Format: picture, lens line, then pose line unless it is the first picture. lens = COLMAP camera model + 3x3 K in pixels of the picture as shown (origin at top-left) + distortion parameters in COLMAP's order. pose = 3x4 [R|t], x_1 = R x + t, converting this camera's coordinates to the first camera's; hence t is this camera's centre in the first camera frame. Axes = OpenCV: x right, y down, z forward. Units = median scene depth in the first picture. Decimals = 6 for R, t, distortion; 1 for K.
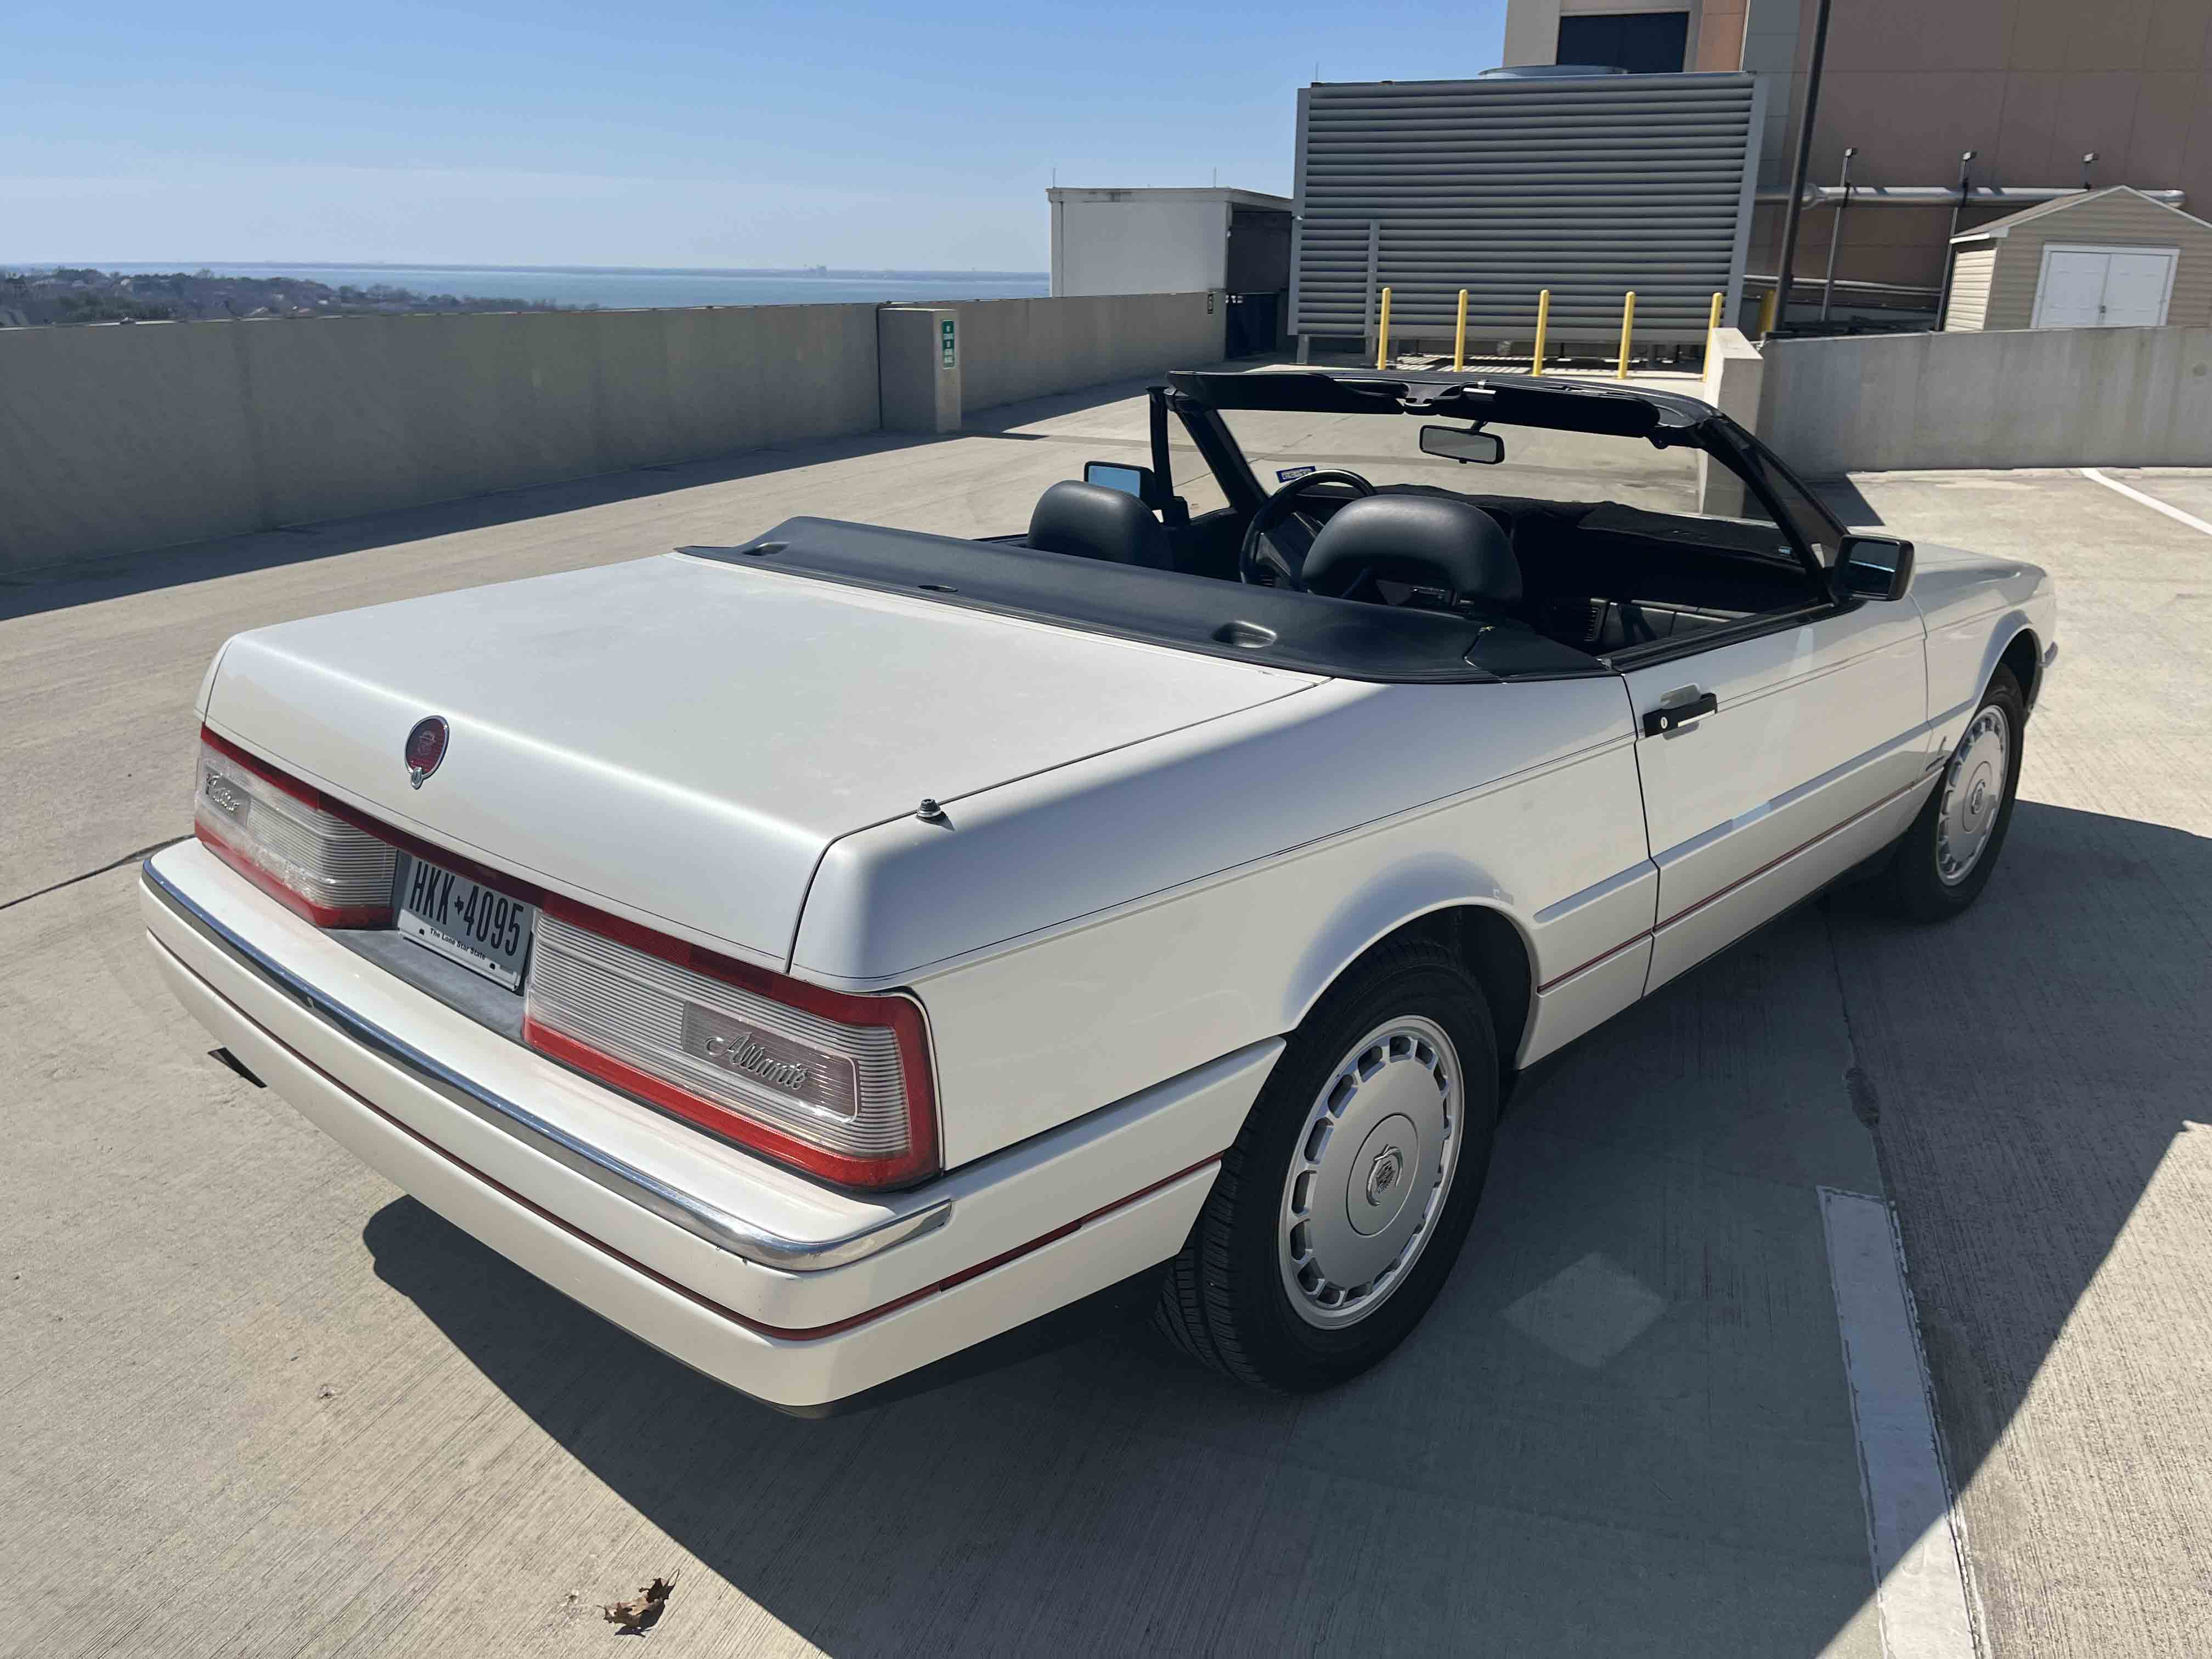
lens RADIAL K [[1659.5, 0, 1123.9], [0, 1659.5, 828.5], [0, 0, 1]] dist [0.126542, -0.182016]
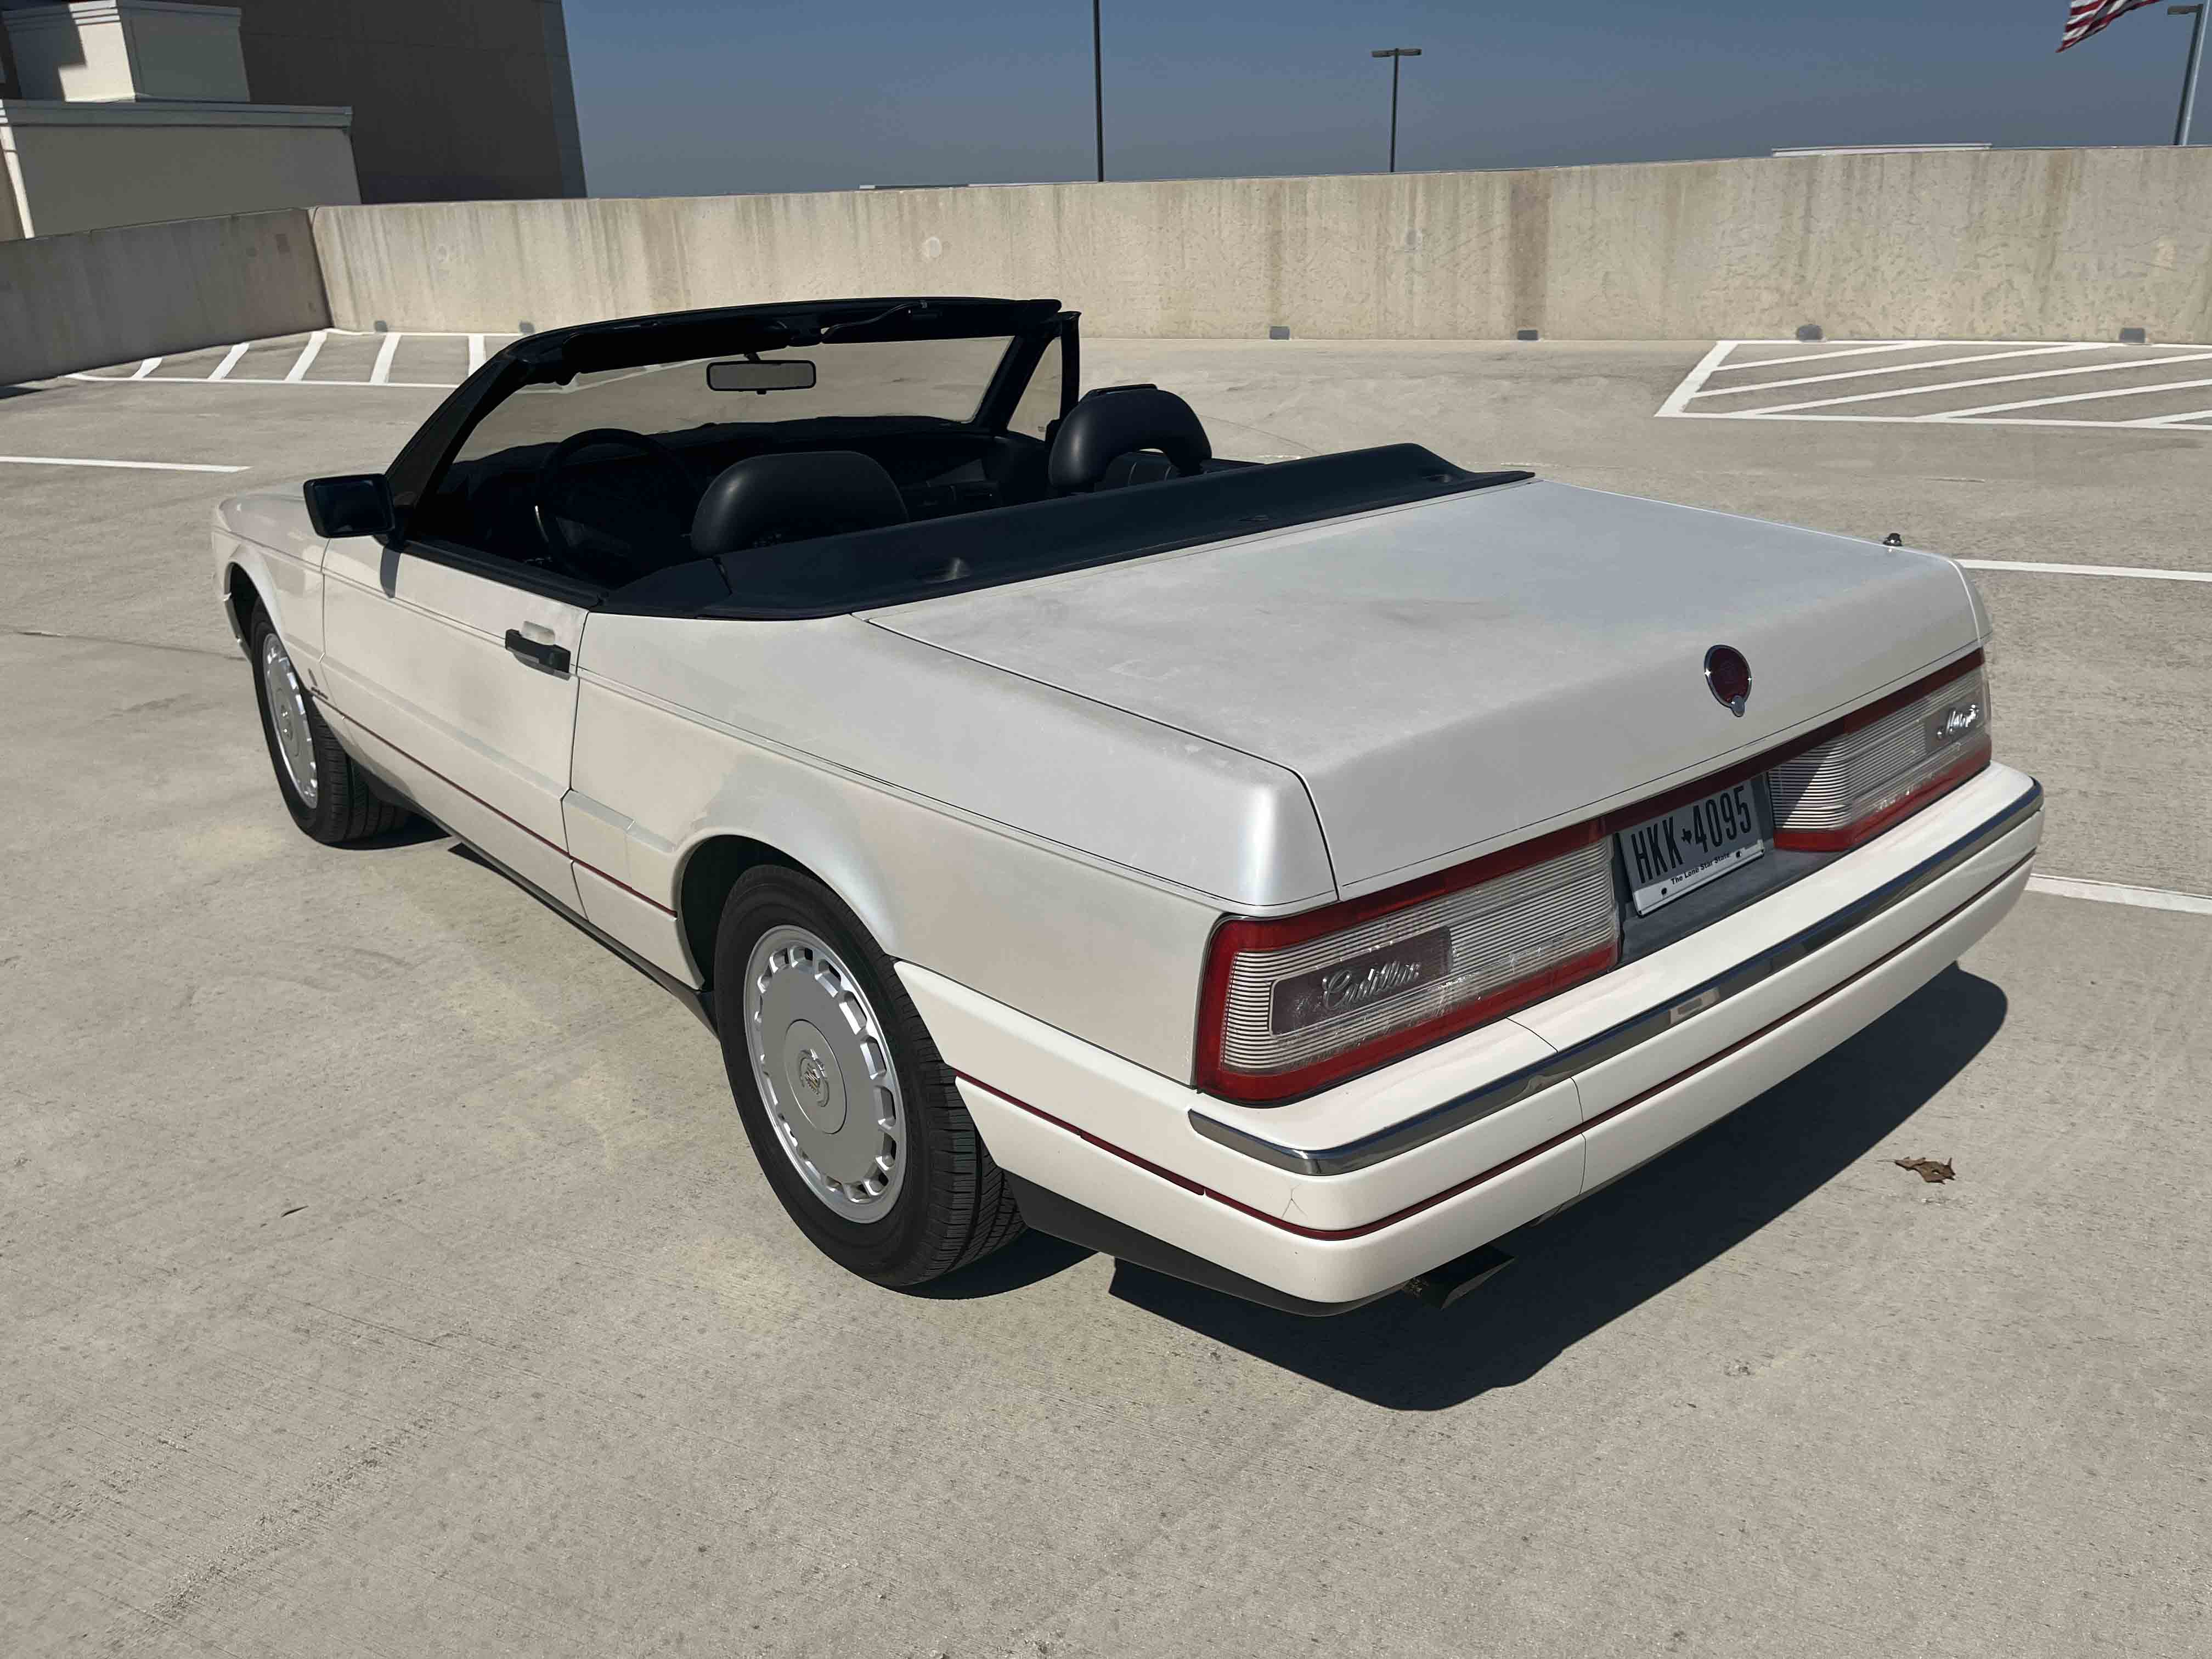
lens RADIAL K [[1694.3, 0, 1106.0], [0, 1694.3, 829.5], [0, 0, 1]] dist [0.075449, -0.116590]
pose [[0.128969, -0.362952, 0.922840, -0.114927], [0.331896, 0.892740, 0.304731, -0.032086], [-0.934458, 0.266986, 0.235598, 0.089898]]
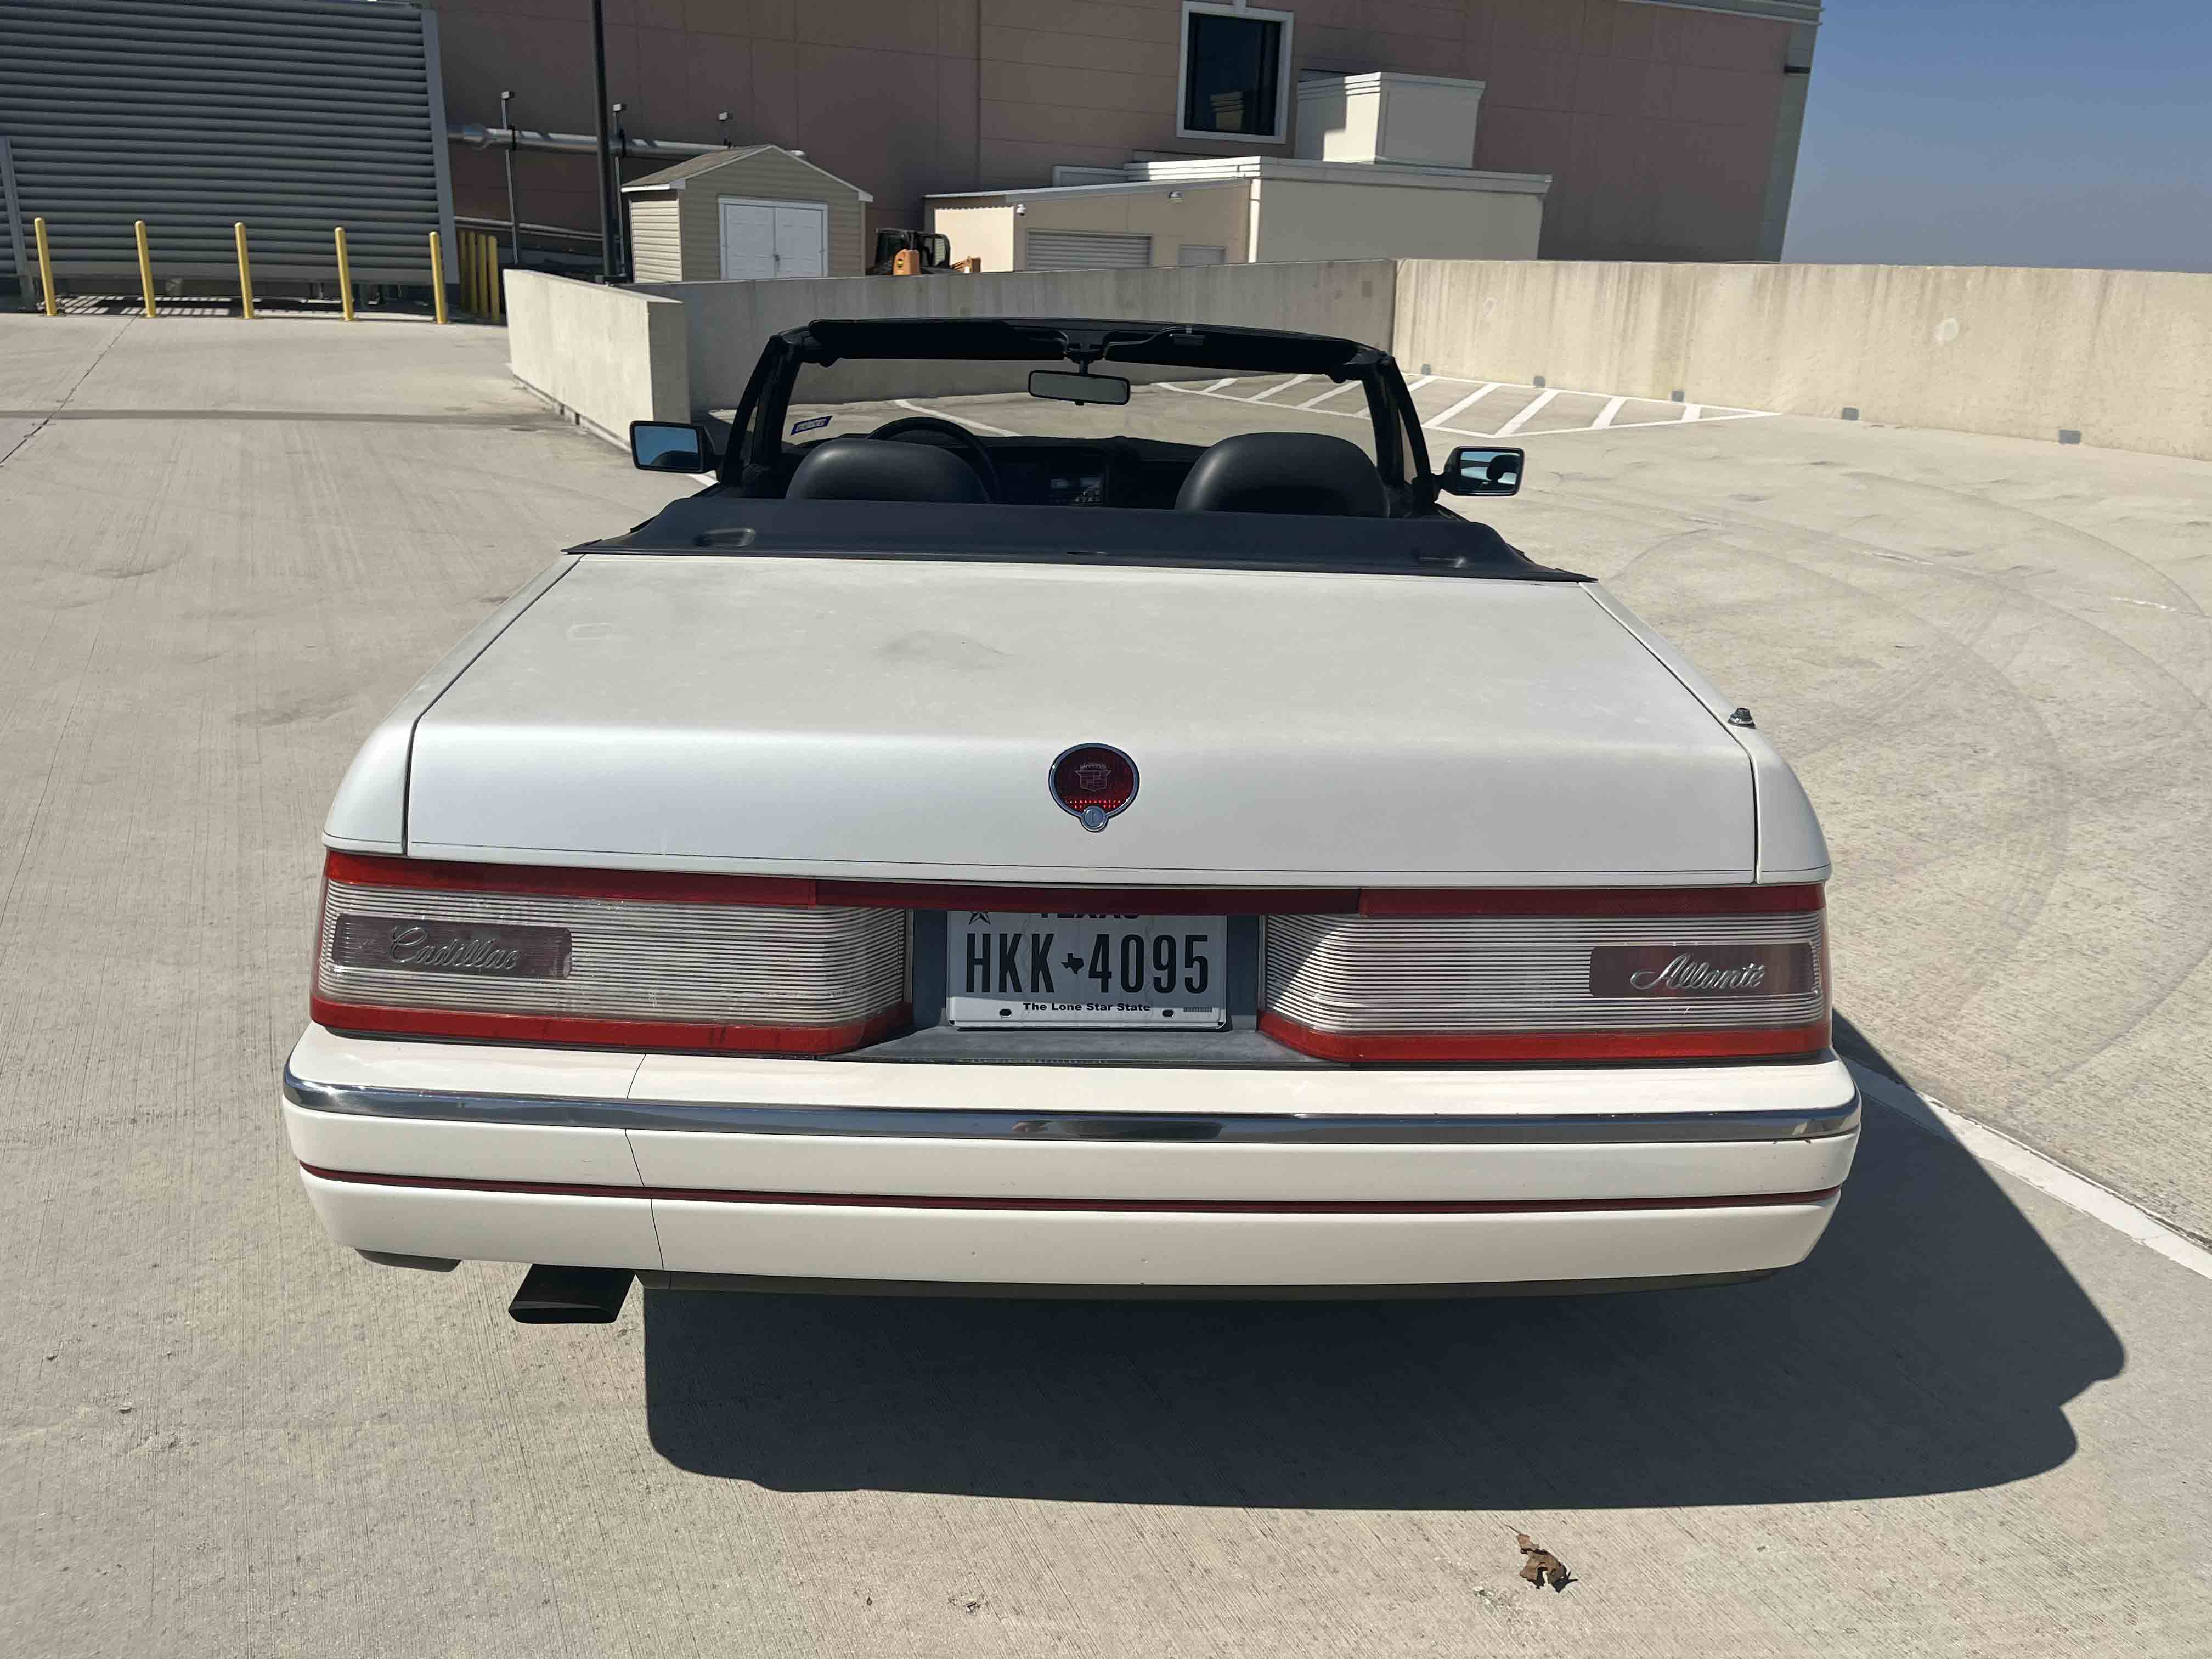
lens RADIAL K [[1659.5, 0, 1123.9], [0, 1659.5, 828.5], [0, 0, 1]] dist [0.126542, -0.182016]
pose [[0.721595, -0.210592, 0.659509, -0.076040], [0.189892, 0.976284, 0.103975, -0.008623], [-0.665765, 0.050207, 0.744471, 0.029322]]
